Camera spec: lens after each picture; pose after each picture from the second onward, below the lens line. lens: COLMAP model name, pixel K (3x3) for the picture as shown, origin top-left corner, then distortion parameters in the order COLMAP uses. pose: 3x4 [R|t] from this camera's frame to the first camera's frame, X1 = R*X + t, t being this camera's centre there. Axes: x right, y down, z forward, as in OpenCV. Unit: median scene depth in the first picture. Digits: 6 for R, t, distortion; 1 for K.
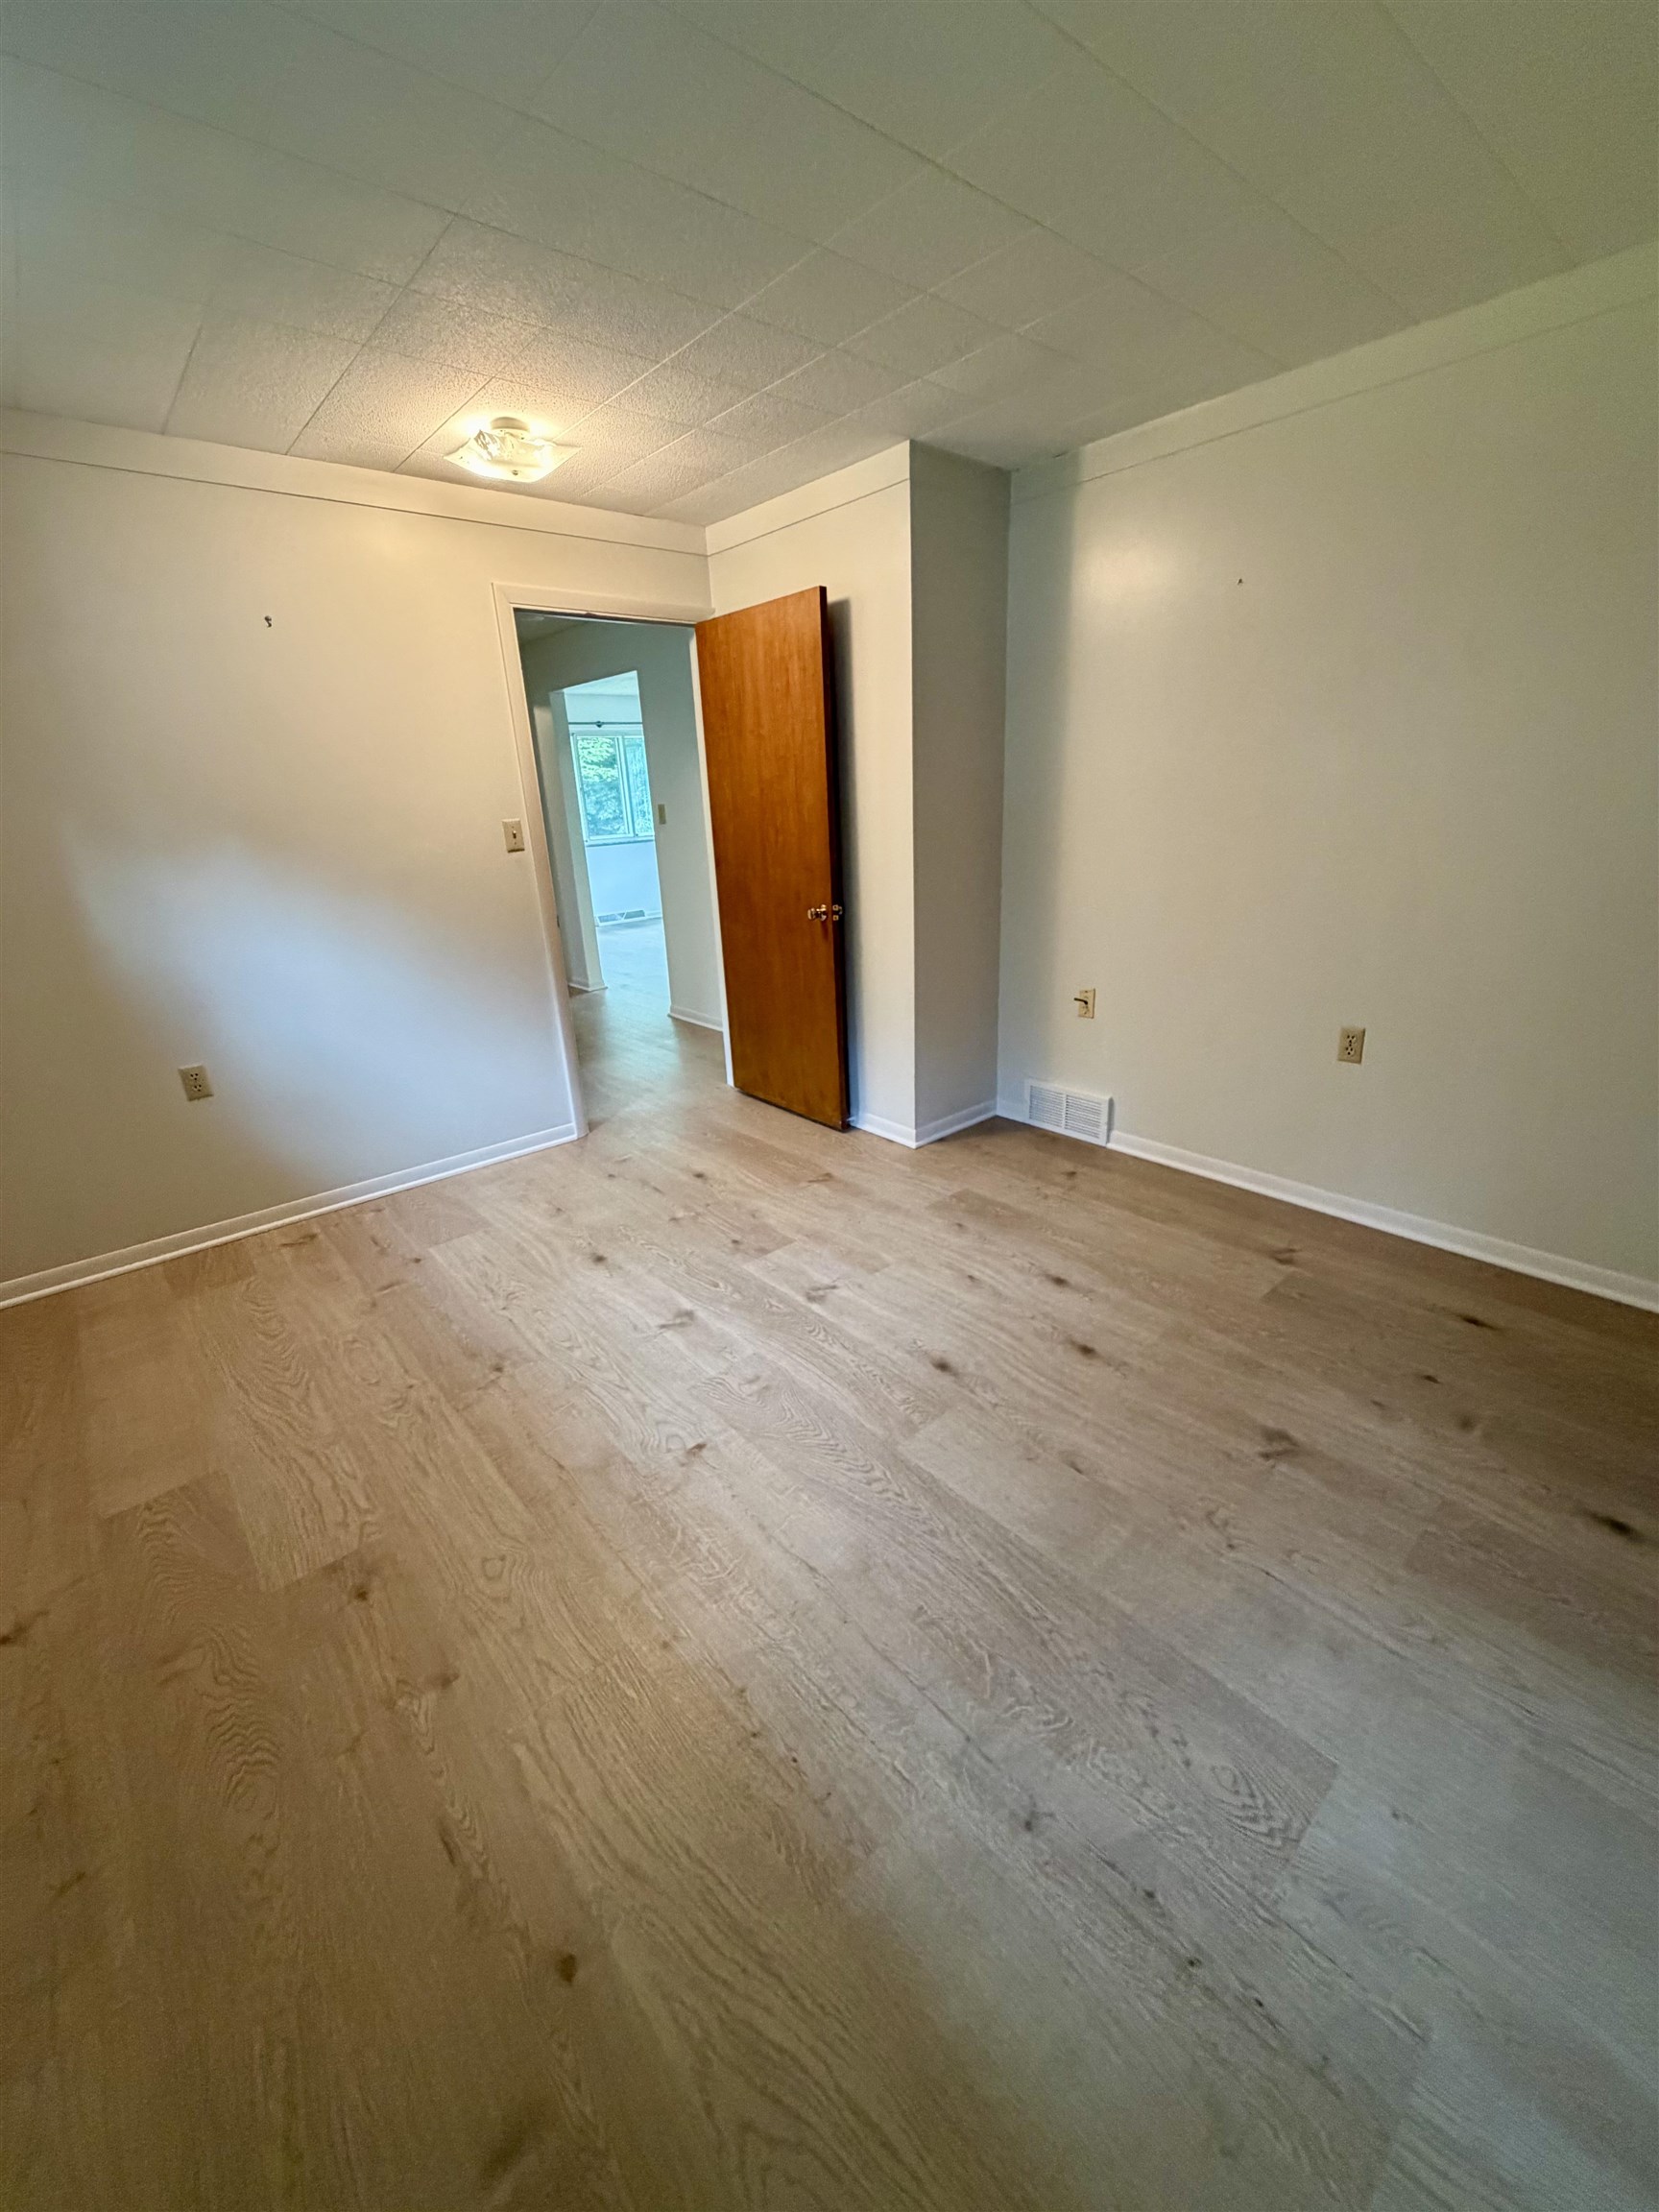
lens RADIAL K [[879.3, 0, 829.5], [0, 879.3, 1106.0], [0, 0, 1]] dist [-0.000790, -0.000148]
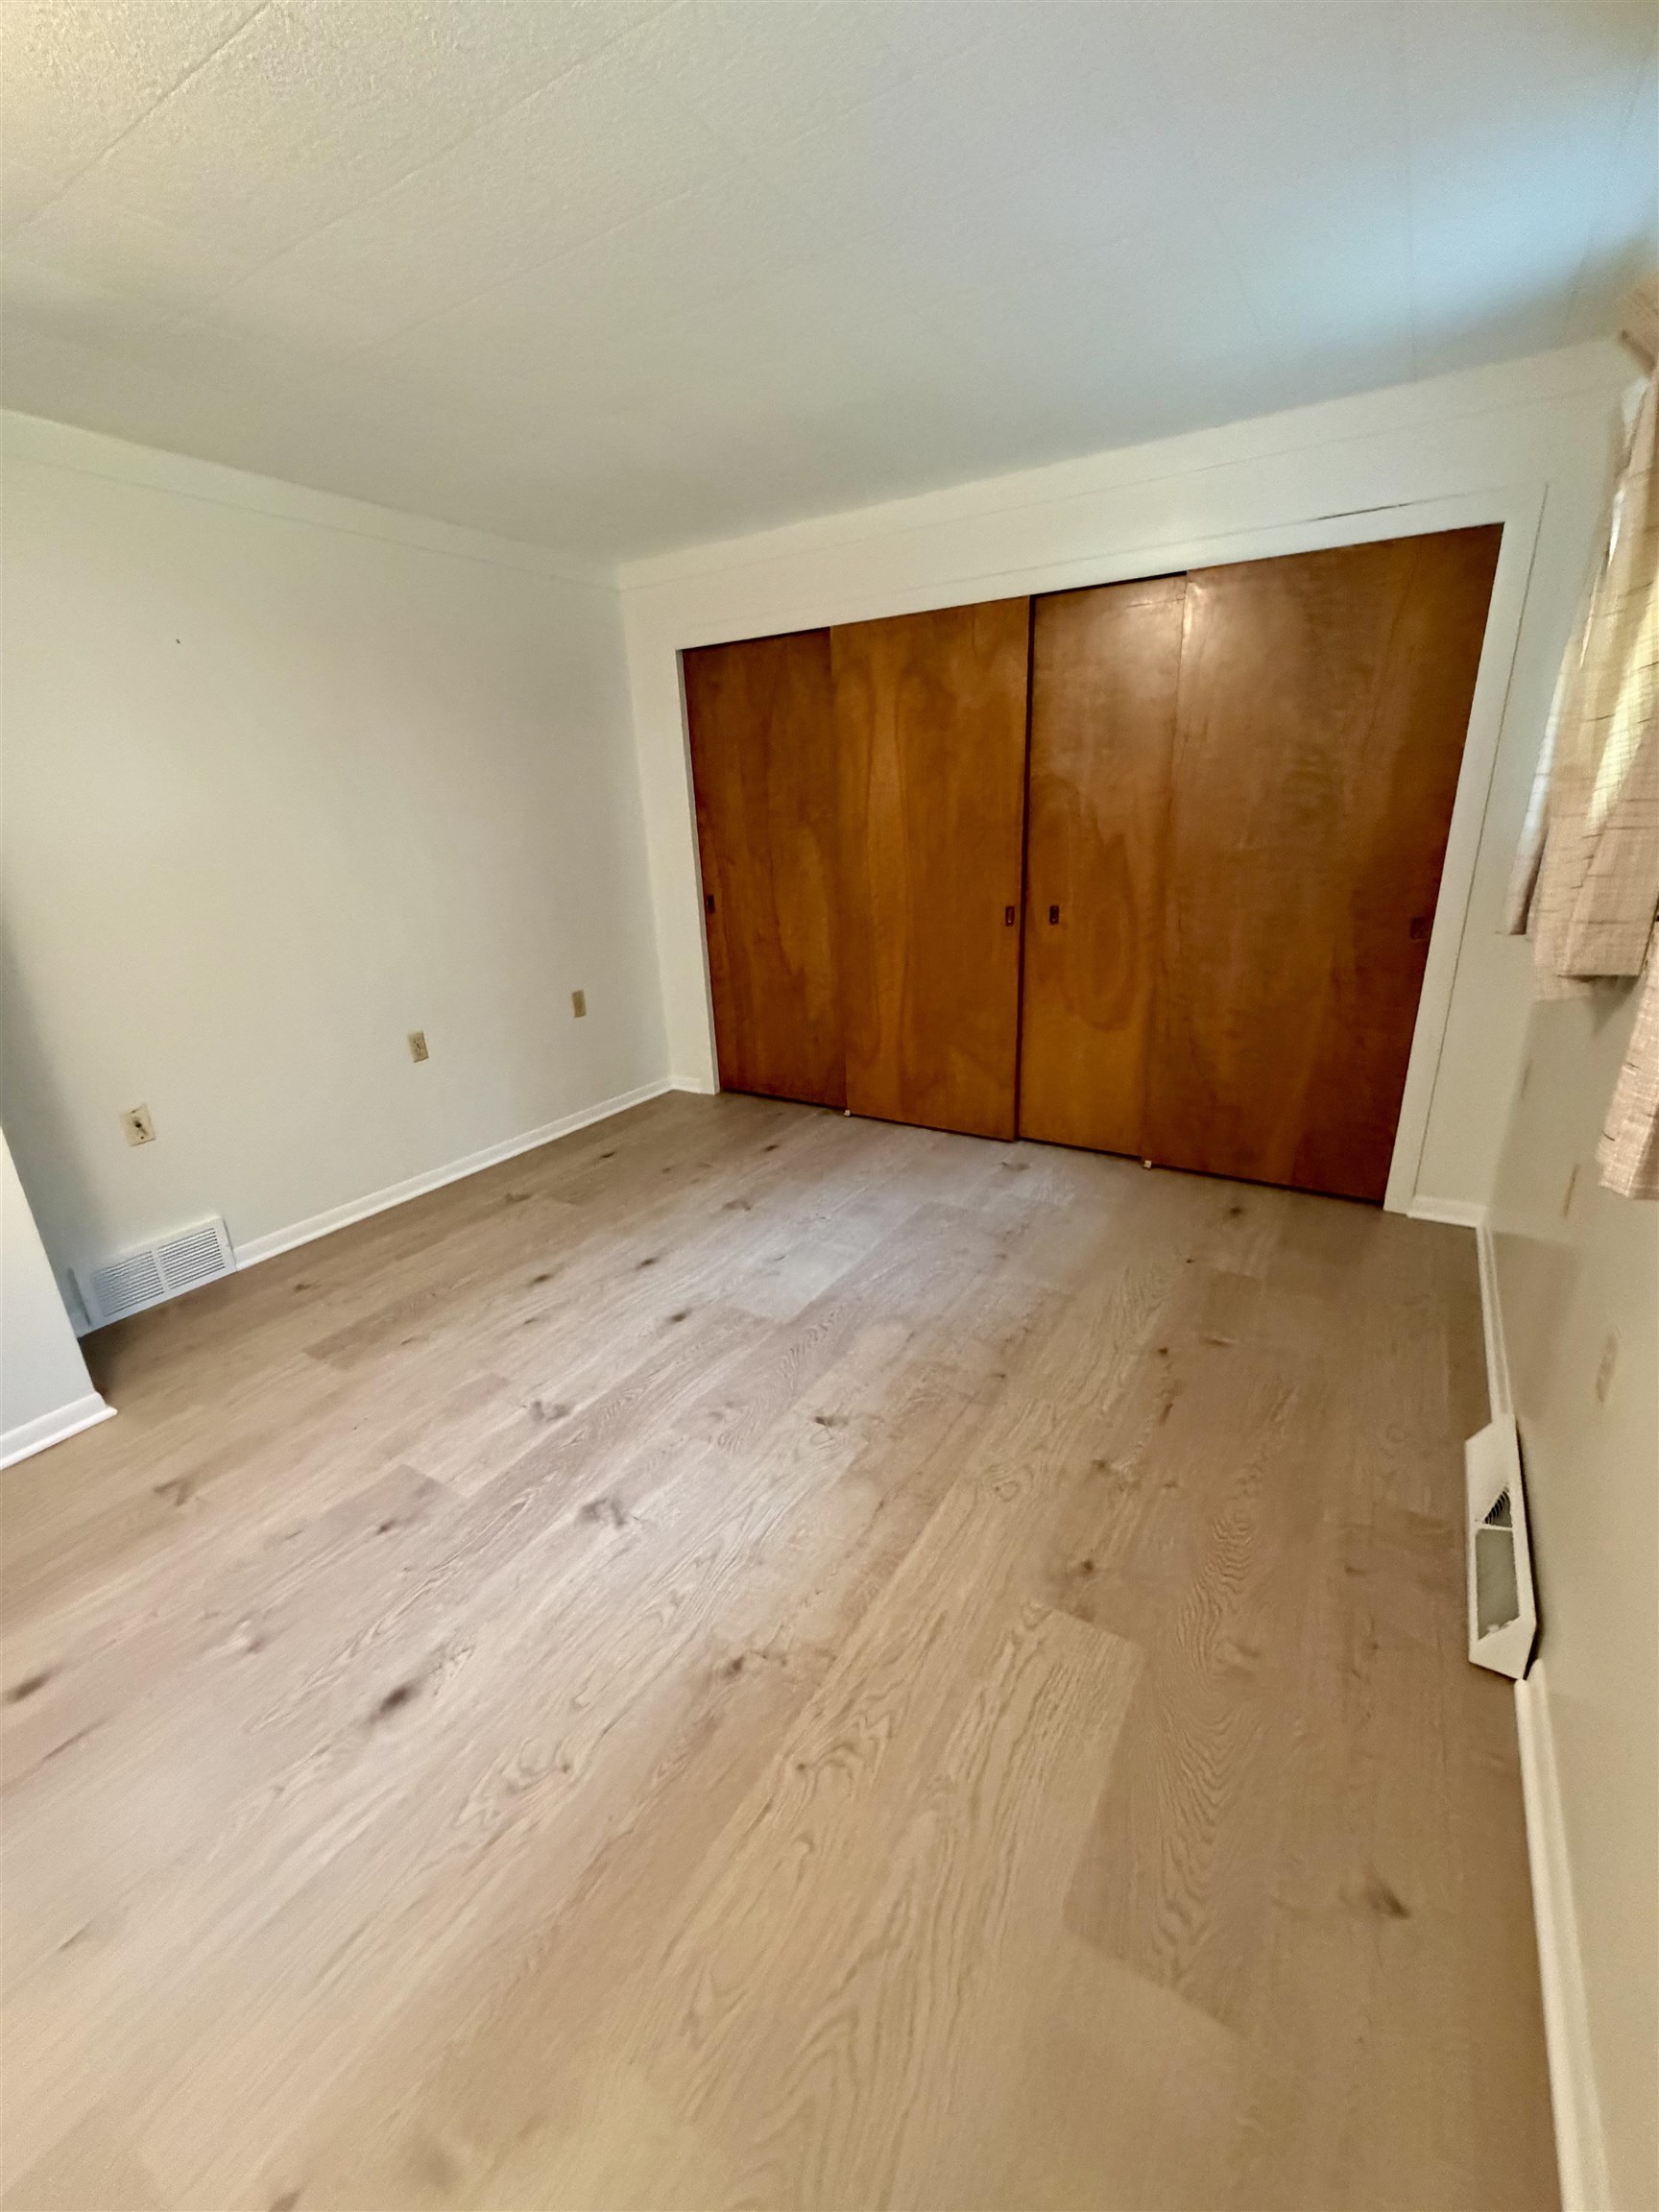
lens RADIAL K [[901.1, 0, 829.5], [0, 901.1, 1106.0], [0, 0, 1]] dist [-0.000788, 0.000234]
pose [[-0.289212, -0.258221, 0.921780, -0.847051], [0.372555, 0.856650, 0.356866, -0.259332], [-0.881793, 0.446623, -0.151552, 0.788690]]
